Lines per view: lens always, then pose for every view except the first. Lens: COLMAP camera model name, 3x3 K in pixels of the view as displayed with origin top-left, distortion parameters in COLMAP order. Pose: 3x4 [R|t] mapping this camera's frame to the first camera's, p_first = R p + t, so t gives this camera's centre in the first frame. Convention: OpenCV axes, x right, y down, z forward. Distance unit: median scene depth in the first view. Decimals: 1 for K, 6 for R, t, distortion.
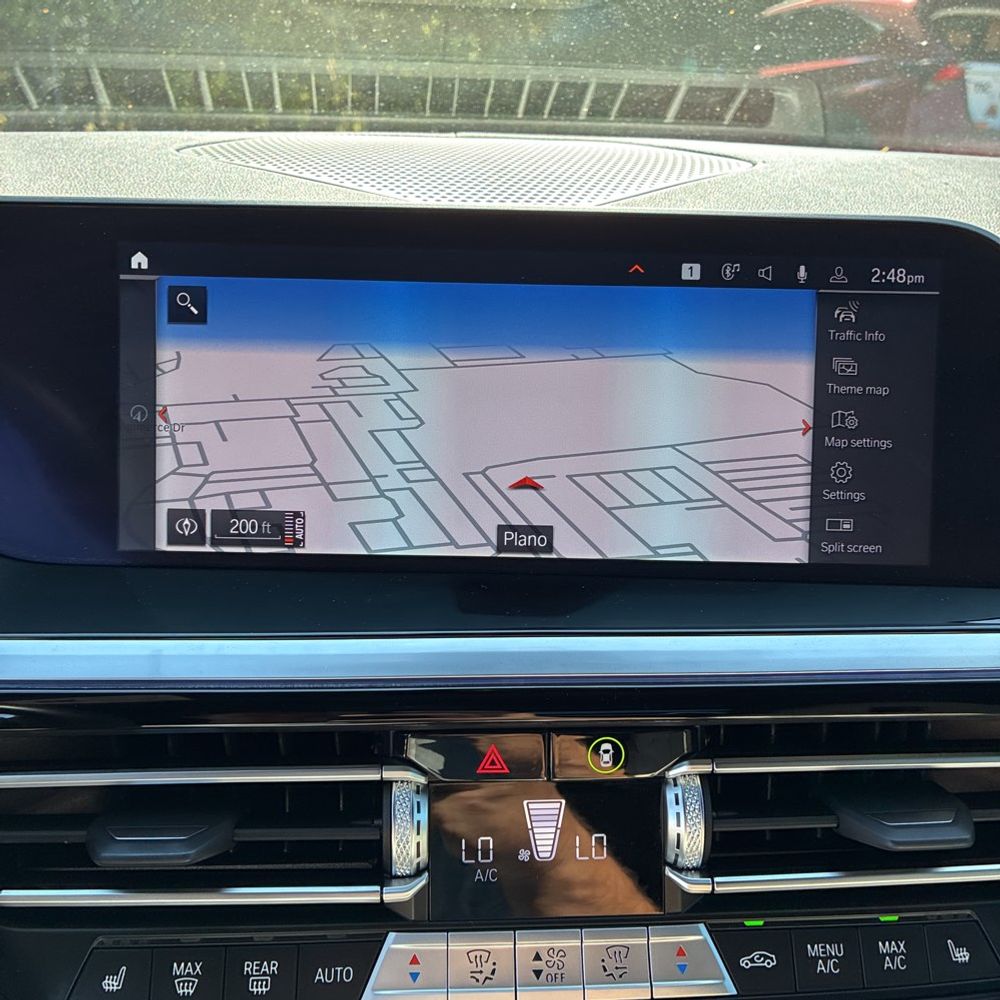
lens RADIAL K [[1023.8, 0, 498.1], [0, 1023.8, 499.5], [0, 0, 1]] dist [0.022735, 0.000000]
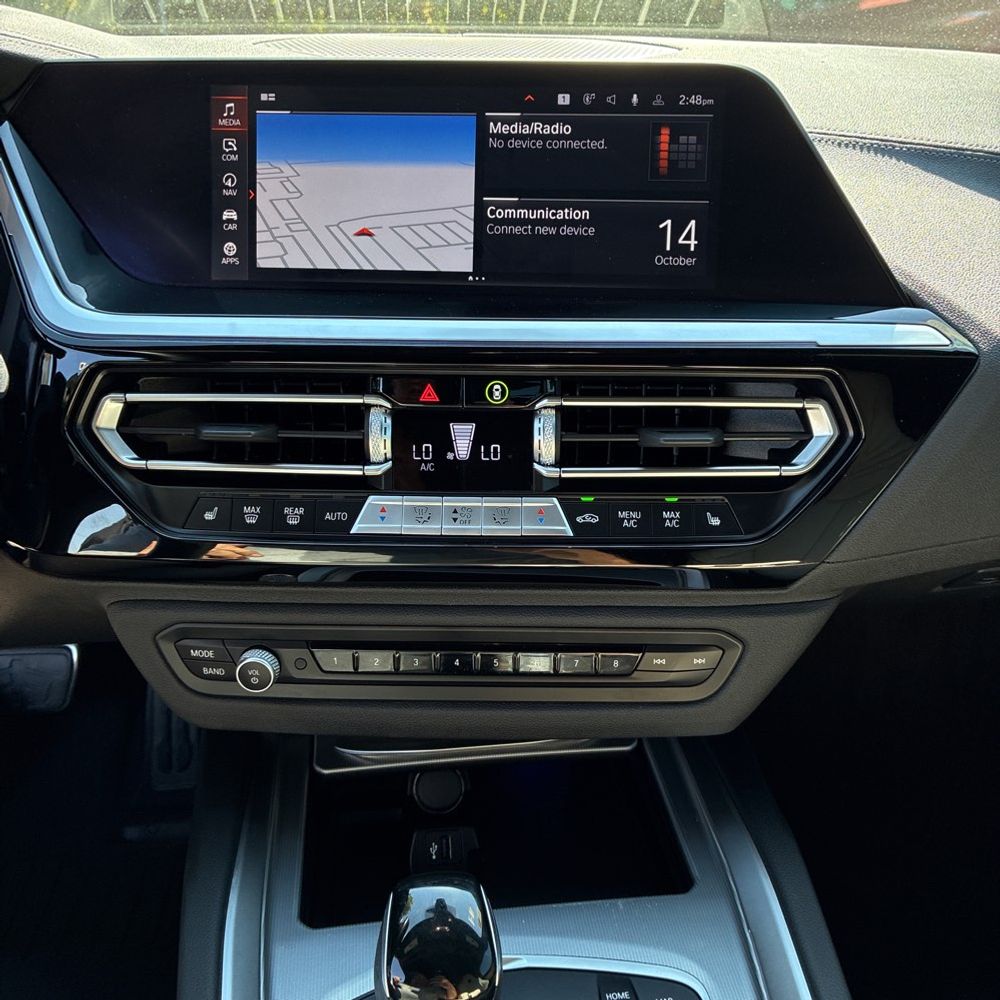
lens RADIAL K [[1023.8, 0, 503.4], [0, 1023.8, 514.2], [0, 0, 1]] dist [0.022735, 0.000000]
pose [[0.996126, 0.018790, -0.085905, 0.257255], [-0.013772, 0.998184, 0.058641, 0.343160], [0.086850, -0.057231, 0.994576, -0.655146]]
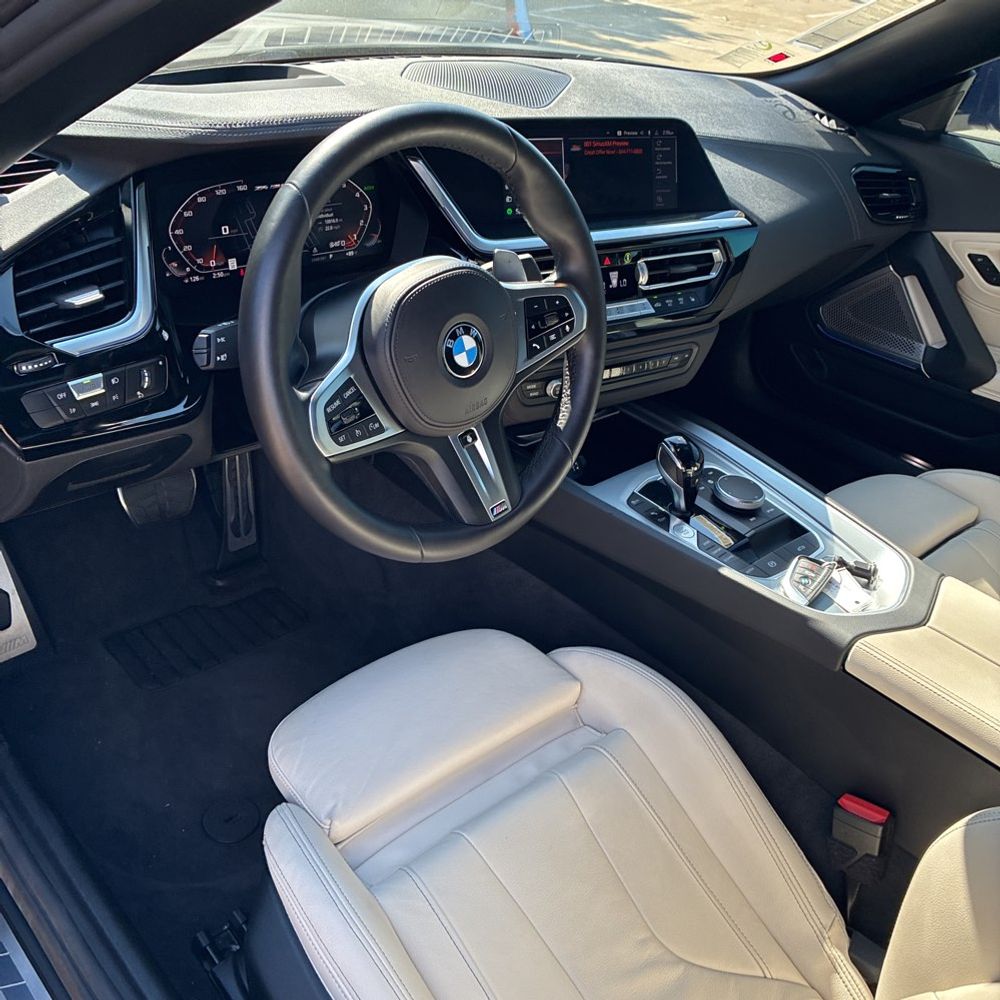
lens RADIAL K [[1023.8, 0, 483.2], [0, 1023.8, 491.7], [0, 0, 1]] dist [0.022735, 0.000000]
pose [[0.847897, -0.200477, 0.490794, -2.573538], [0.097874, 0.969026, 0.226734, 0.164591], [-0.521048, -0.144211, 0.841257, -2.277639]]
